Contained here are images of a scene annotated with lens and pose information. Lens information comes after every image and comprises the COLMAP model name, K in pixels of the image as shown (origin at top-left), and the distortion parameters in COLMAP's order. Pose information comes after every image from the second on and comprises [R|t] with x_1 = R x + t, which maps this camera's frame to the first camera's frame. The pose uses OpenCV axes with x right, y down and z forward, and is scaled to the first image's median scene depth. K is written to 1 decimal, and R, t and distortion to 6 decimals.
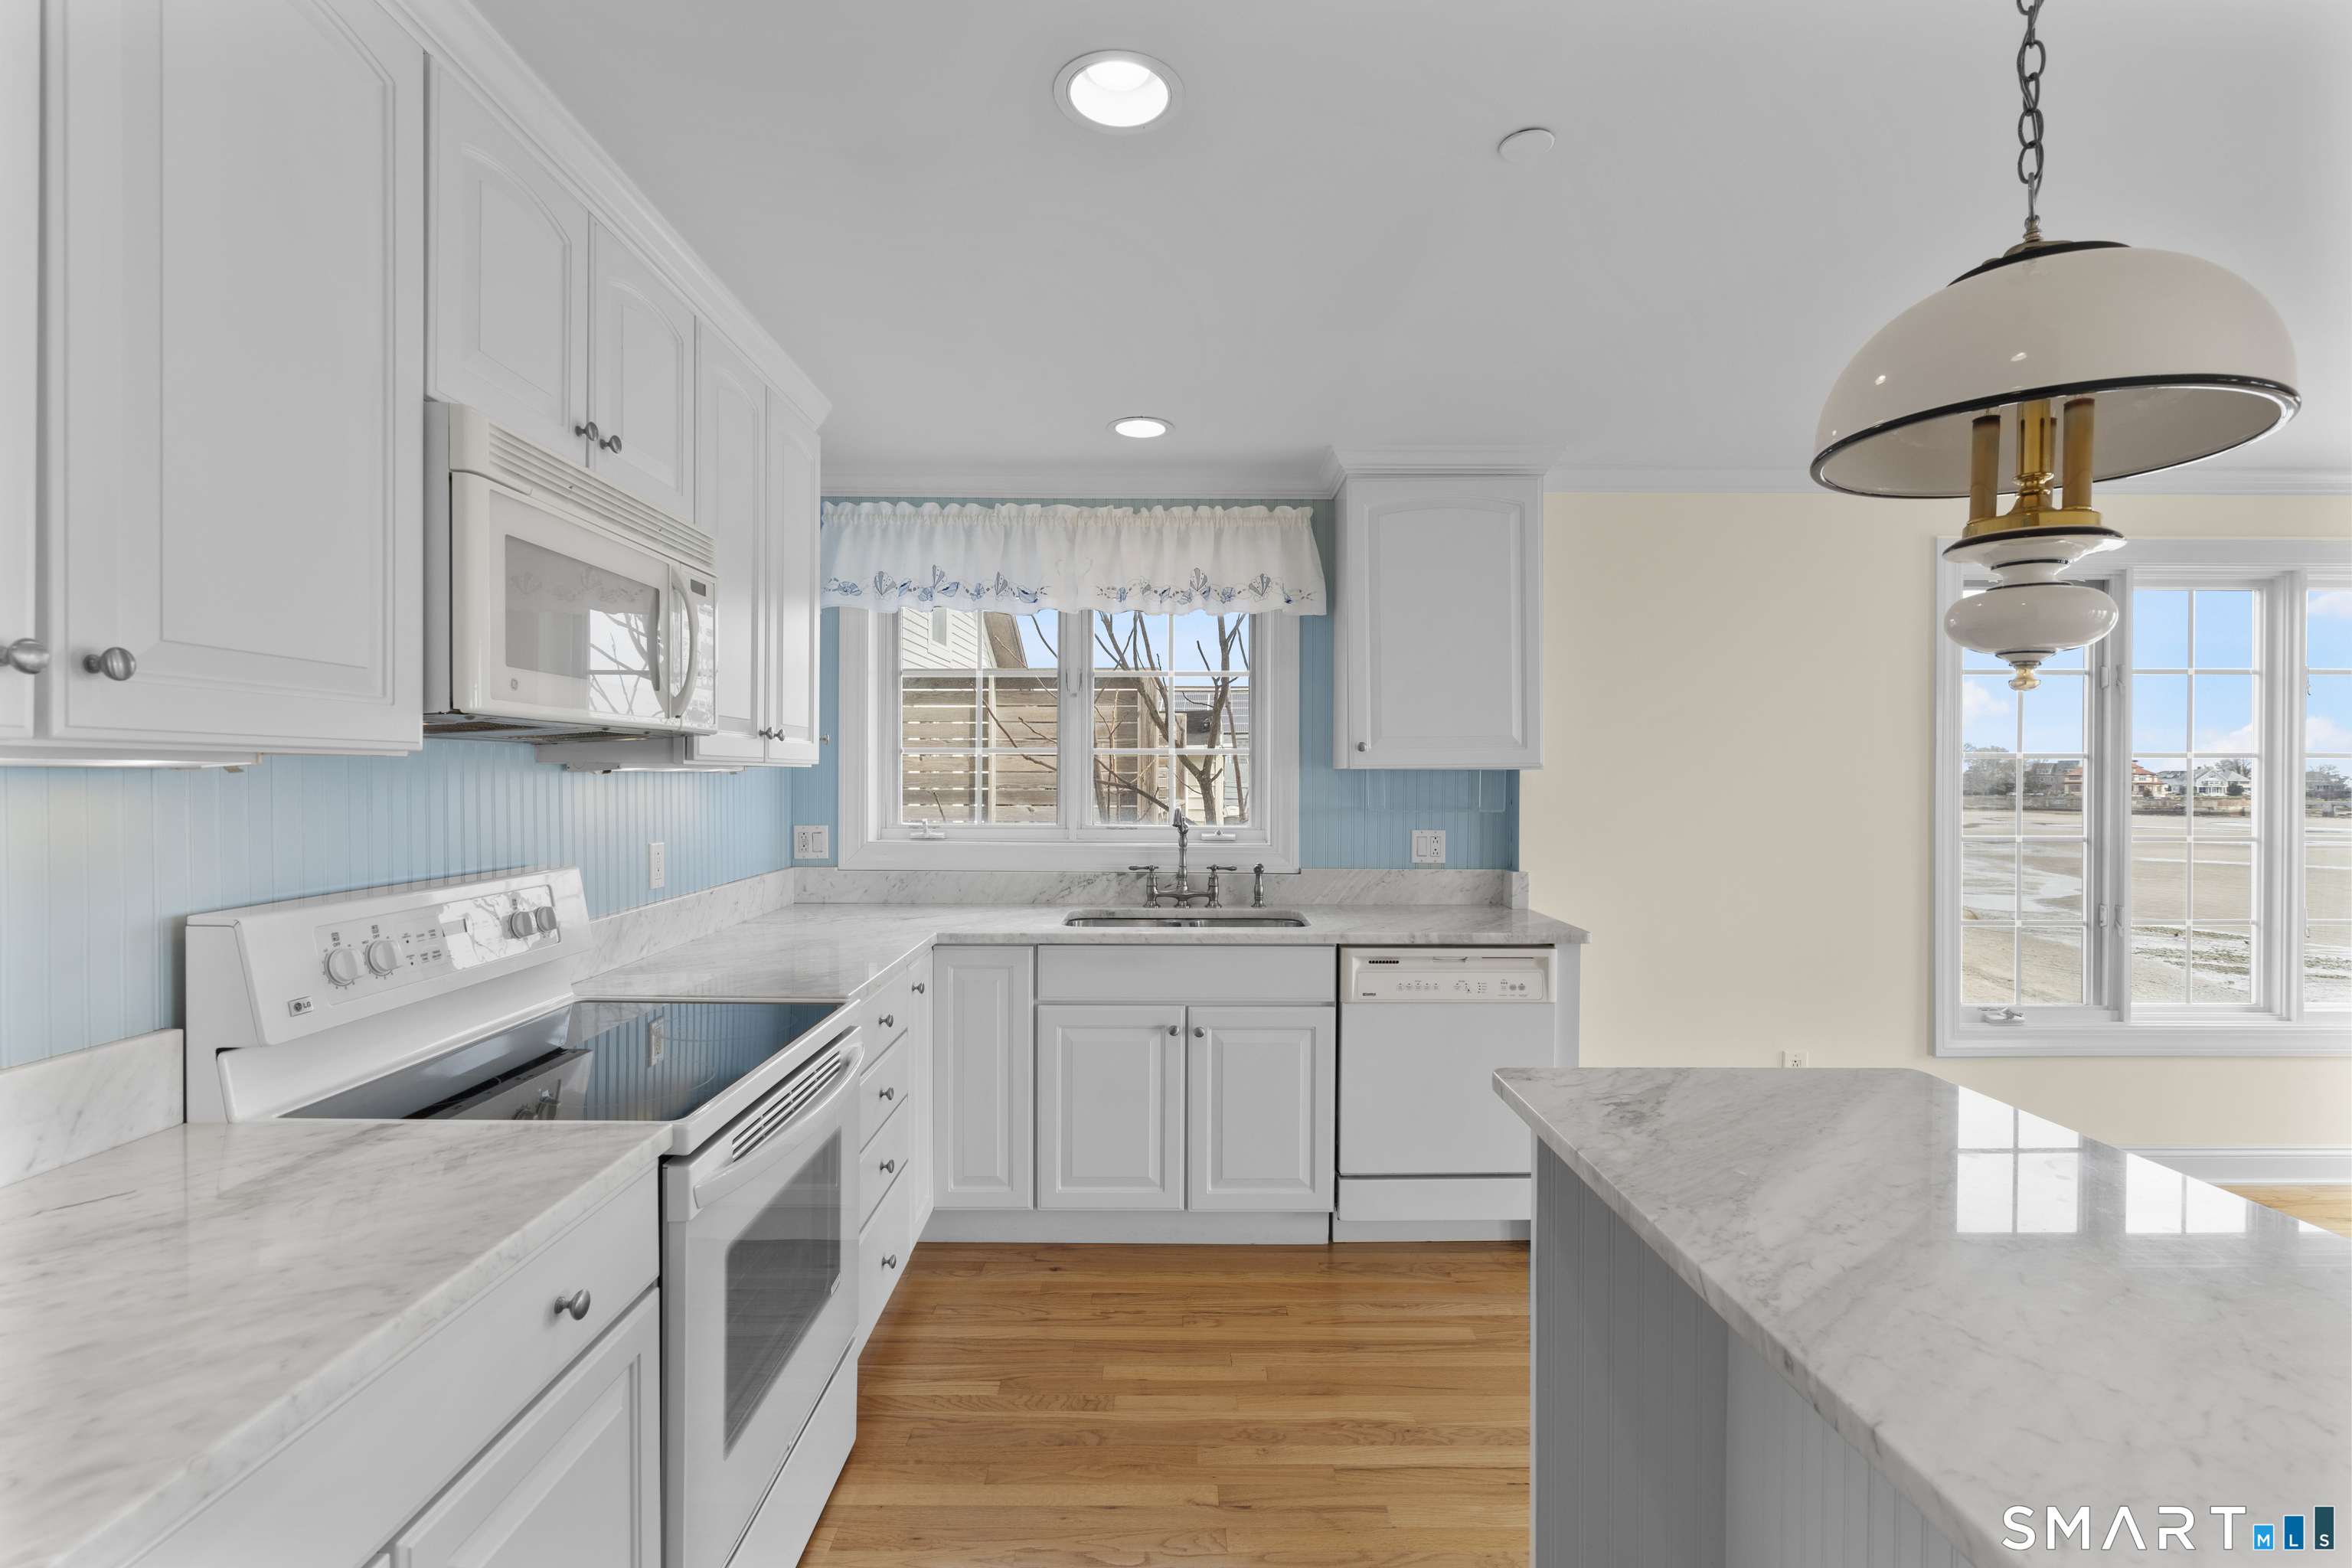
lens RADIAL K [[1047.5, 0, 1176.0], [0, 1047.5, 784.0], [0, 0, 1]] dist [-0.018665, 0.012006]
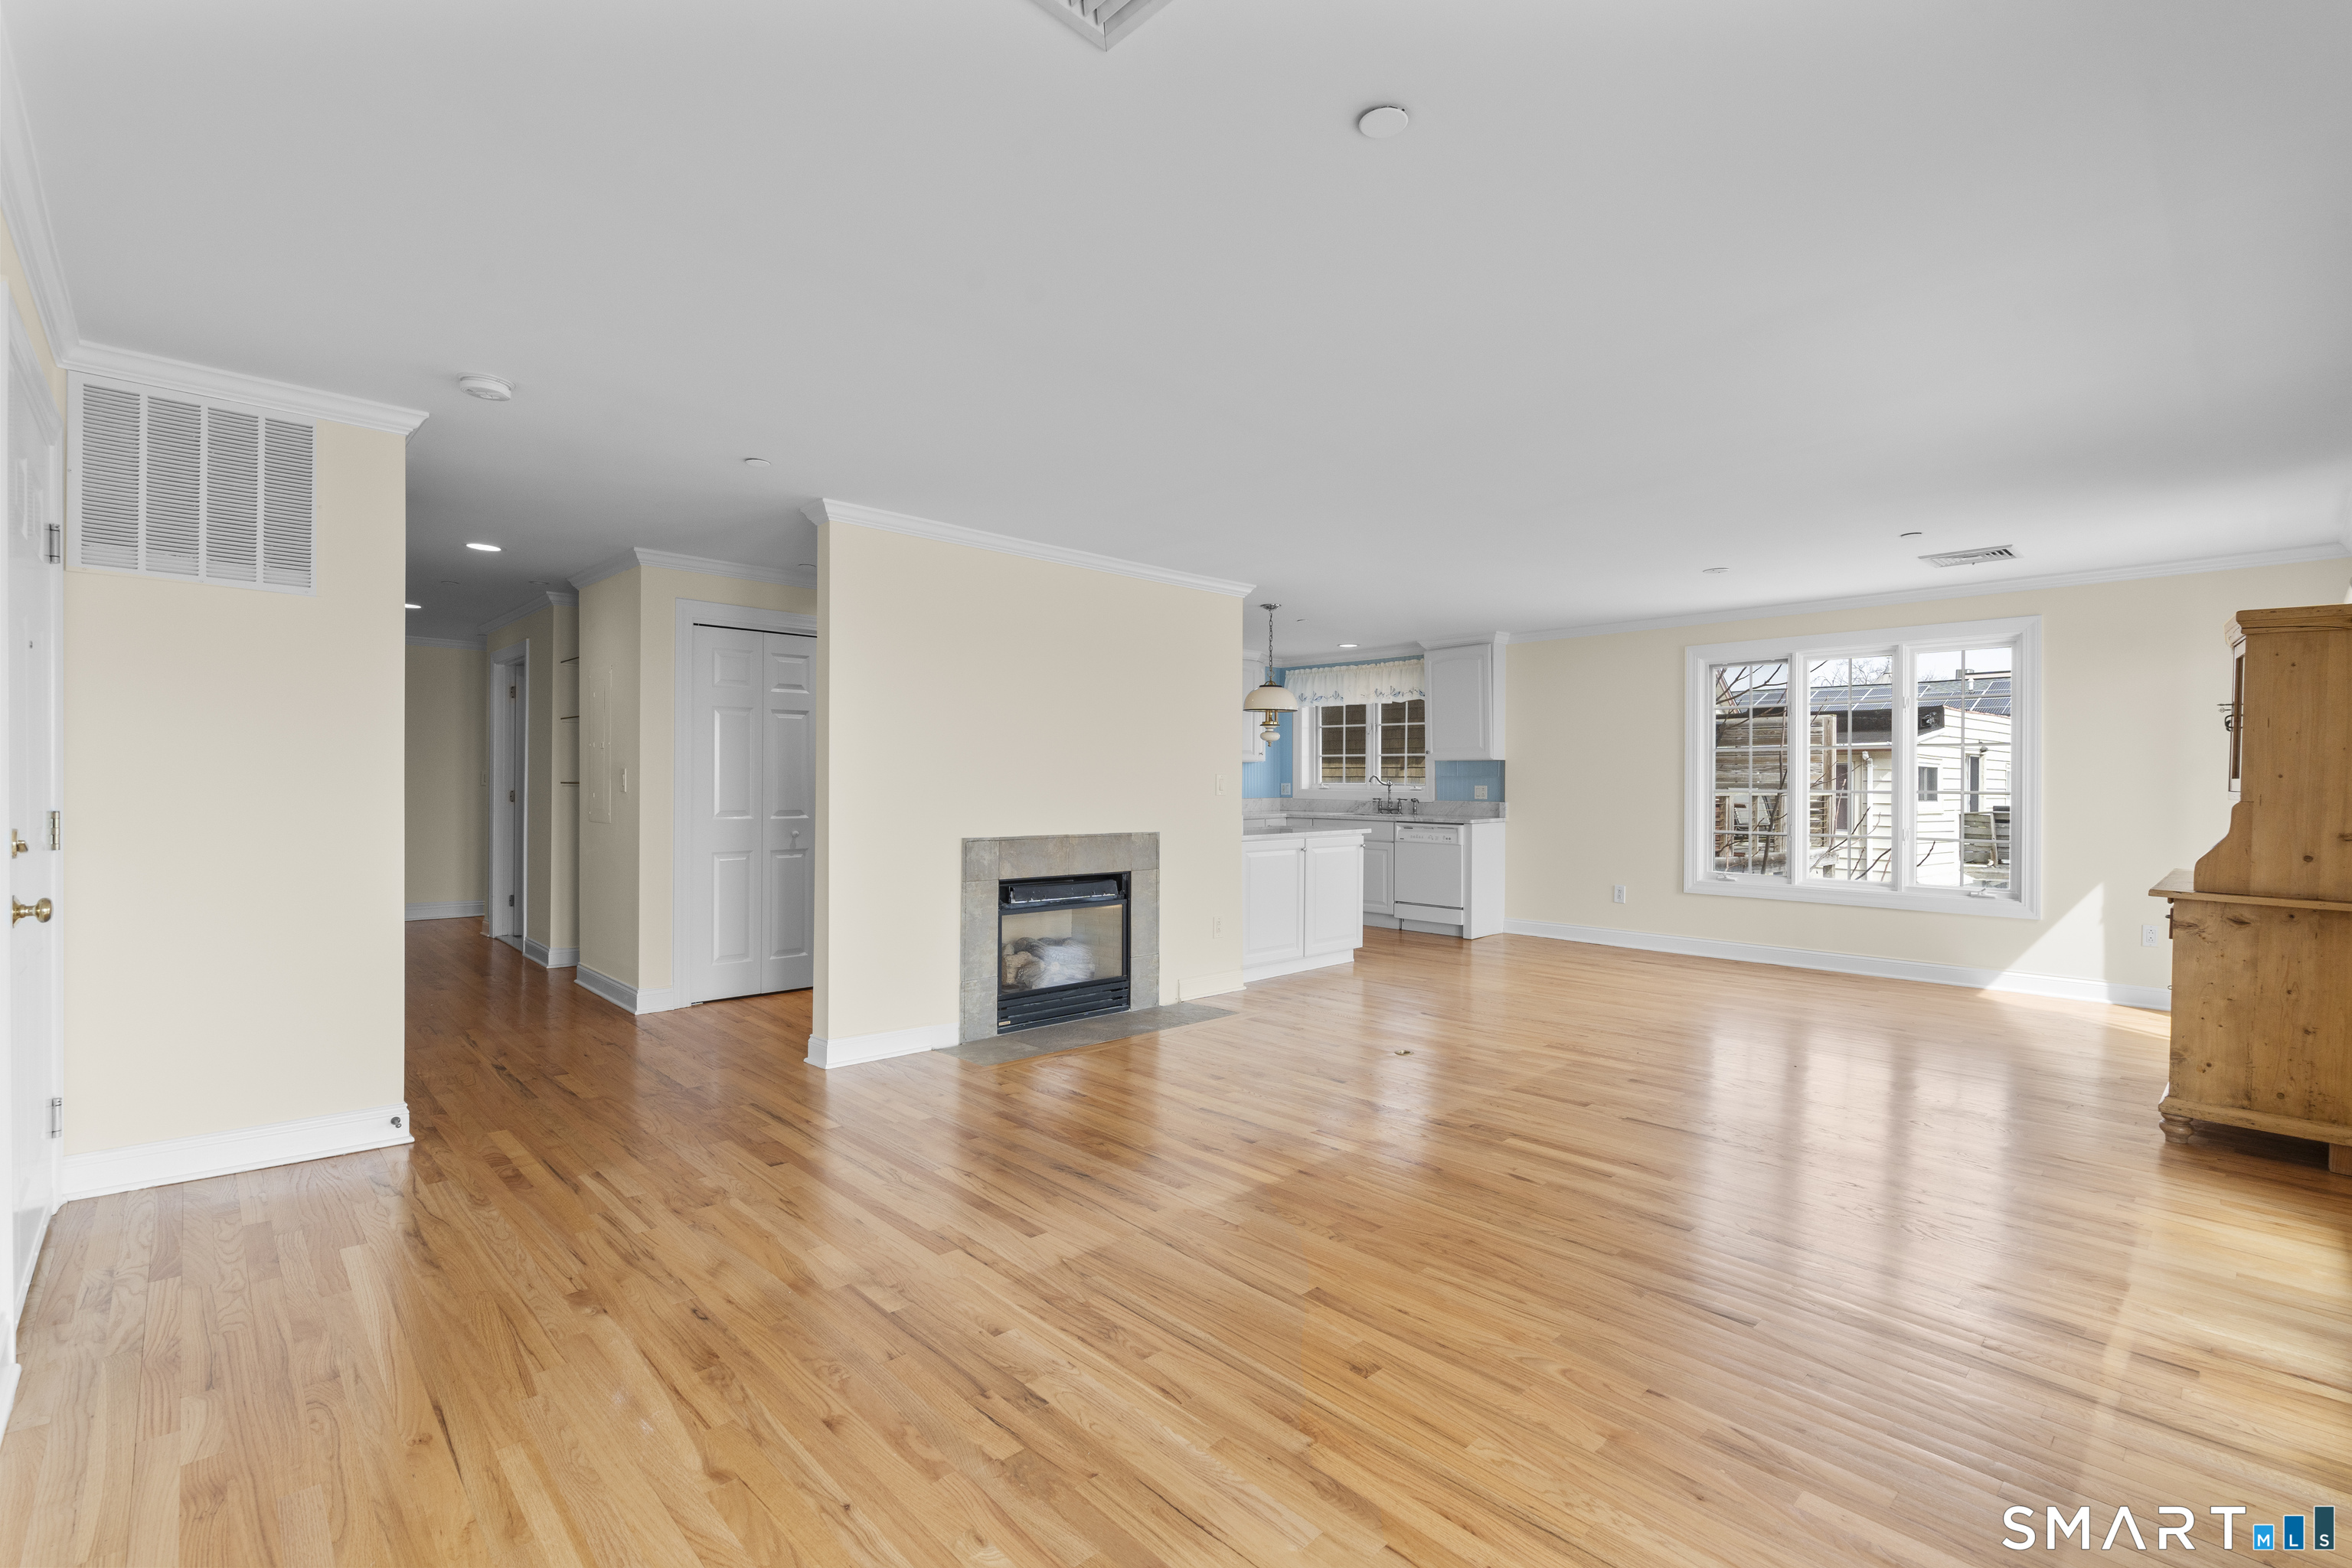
lens RADIAL K [[1047.5, 0, 1176.0], [0, 1047.5, 784.0], [0, 0, 1]] dist [-0.018665, 0.012006]
pose [[0.685095, 0.004799, -0.728438, 1.556692], [-0.010845, 0.999935, -0.003611, 0.058182], [0.728373, 0.010374, 0.685102, -1.192810]]
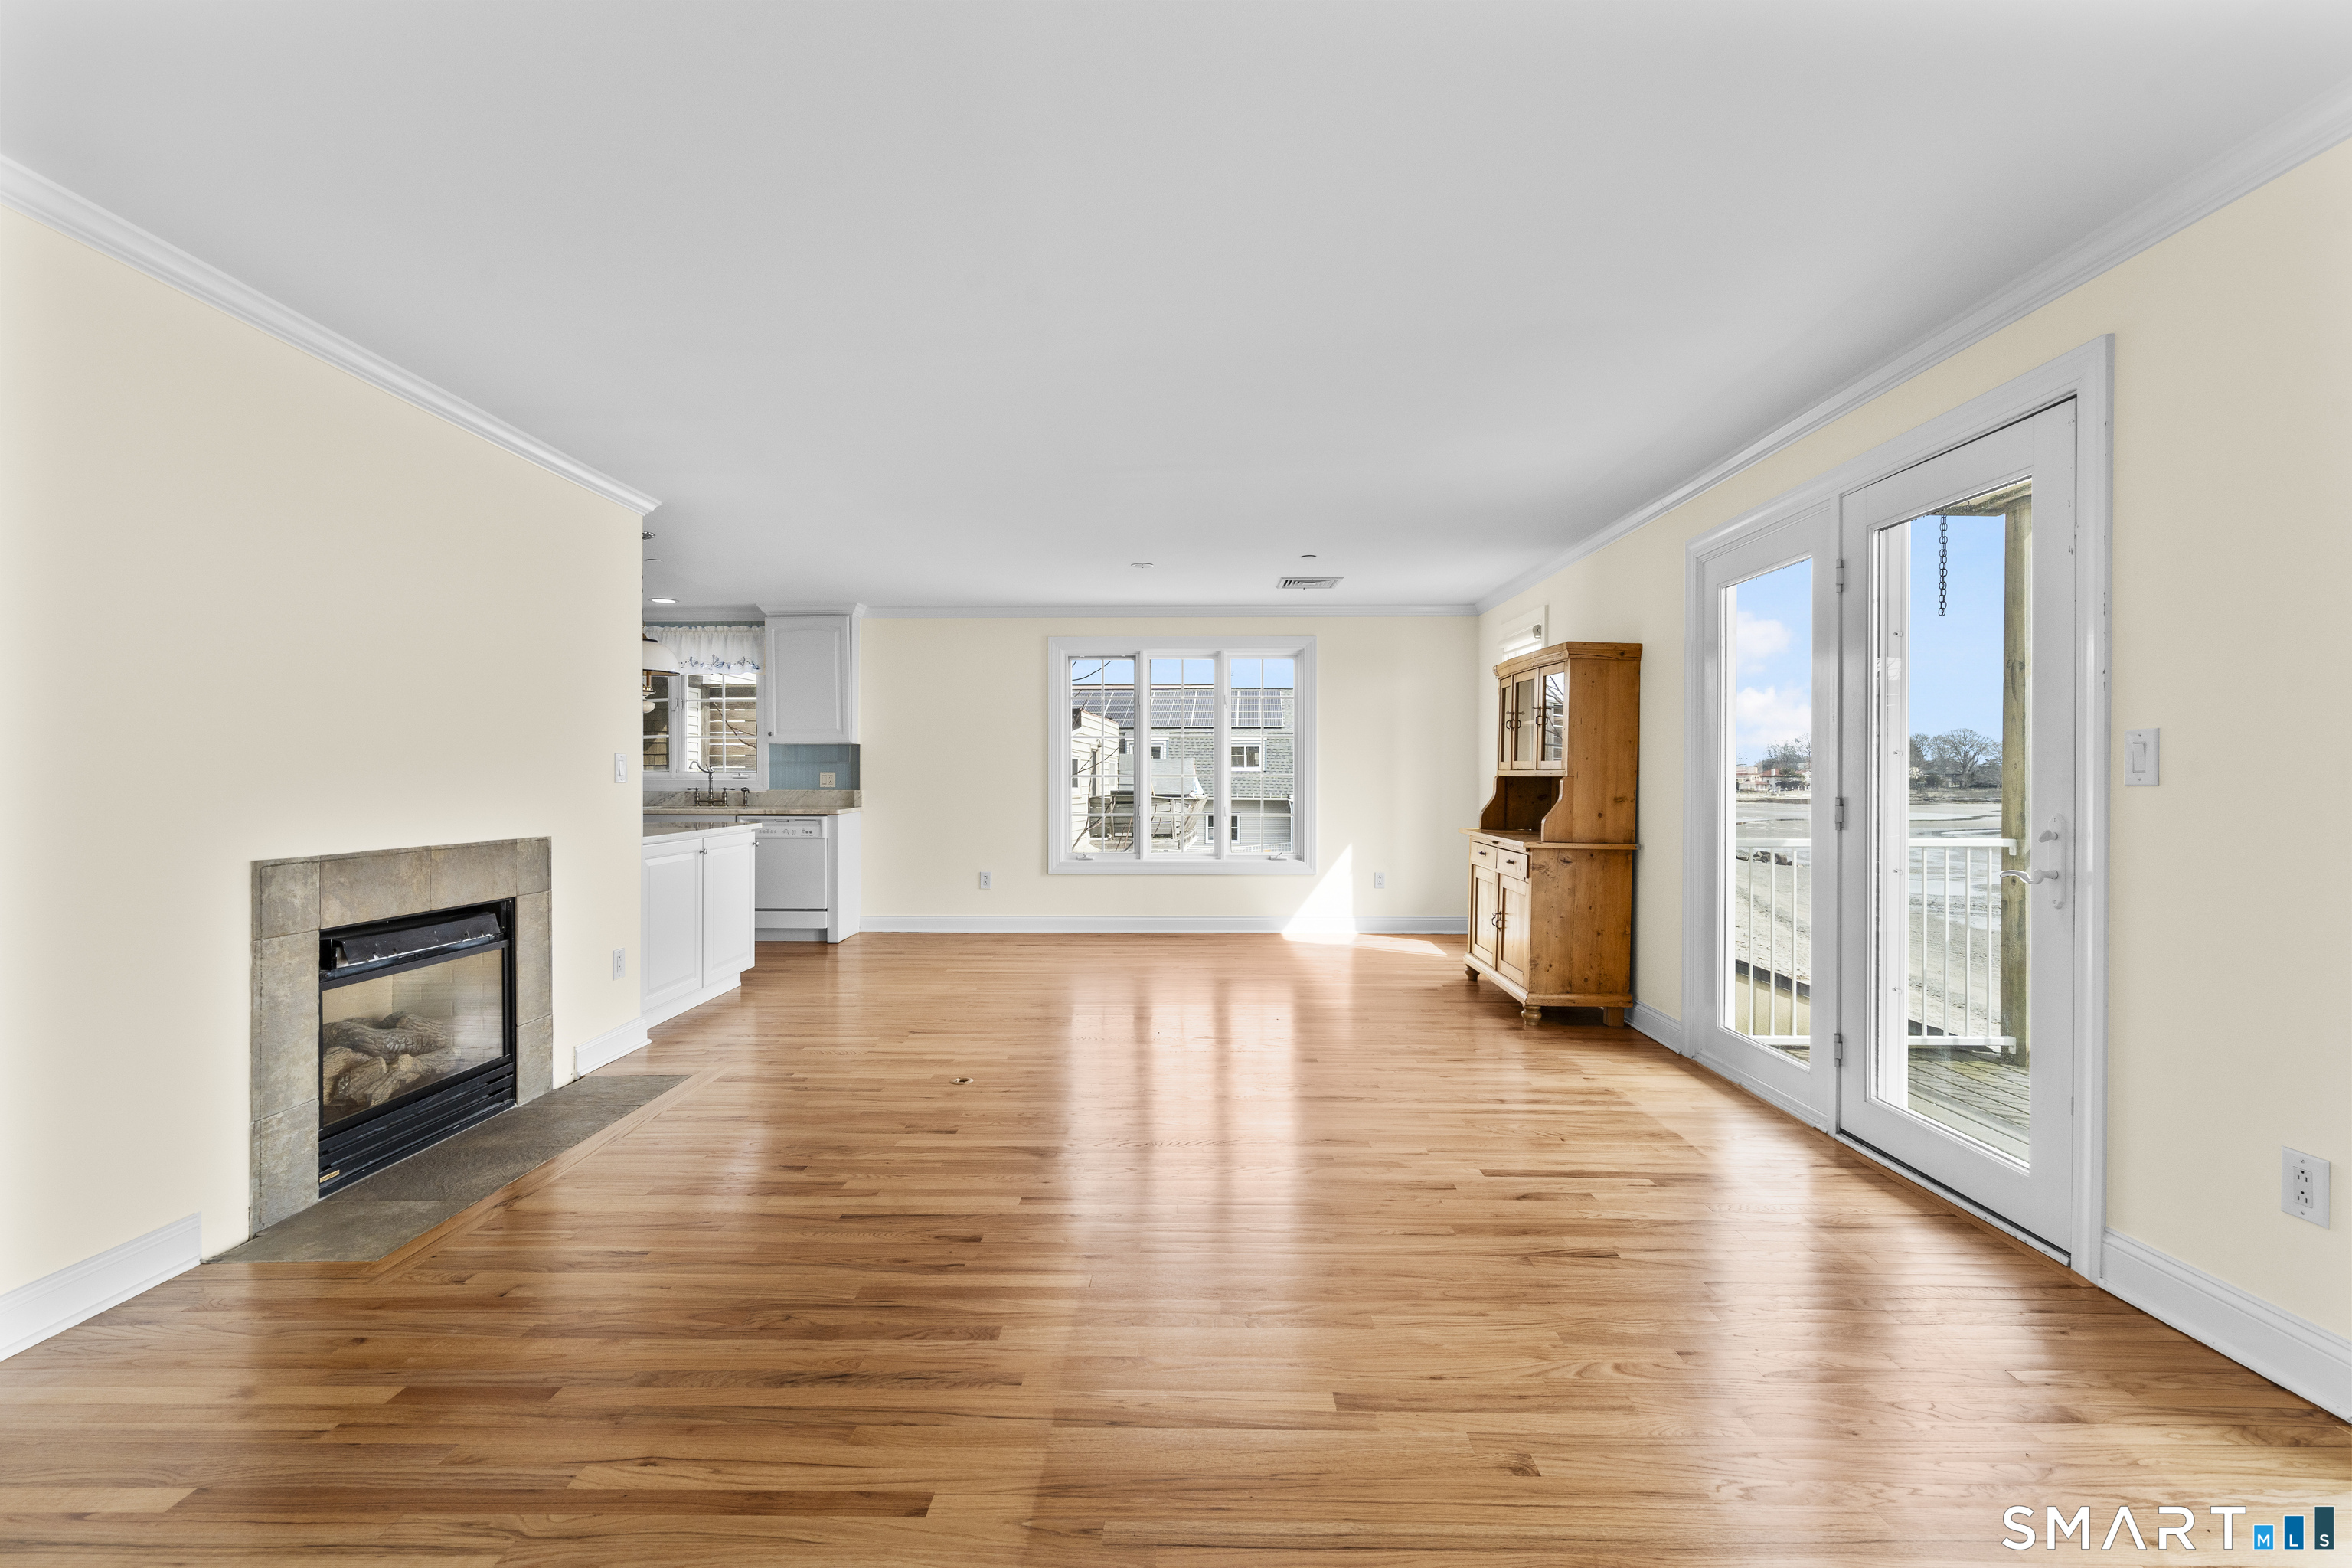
lens RADIAL K [[1047.5, 0, 1176.0], [0, 1047.5, 784.0], [0, 0, 1]] dist [-0.018665, 0.012006]
pose [[0.999799, 0.000818, -0.020049, 1.037665], [-0.000845, 0.999999, -0.001339, 0.072650], [0.020048, 0.001356, 0.999798, -1.191166]]
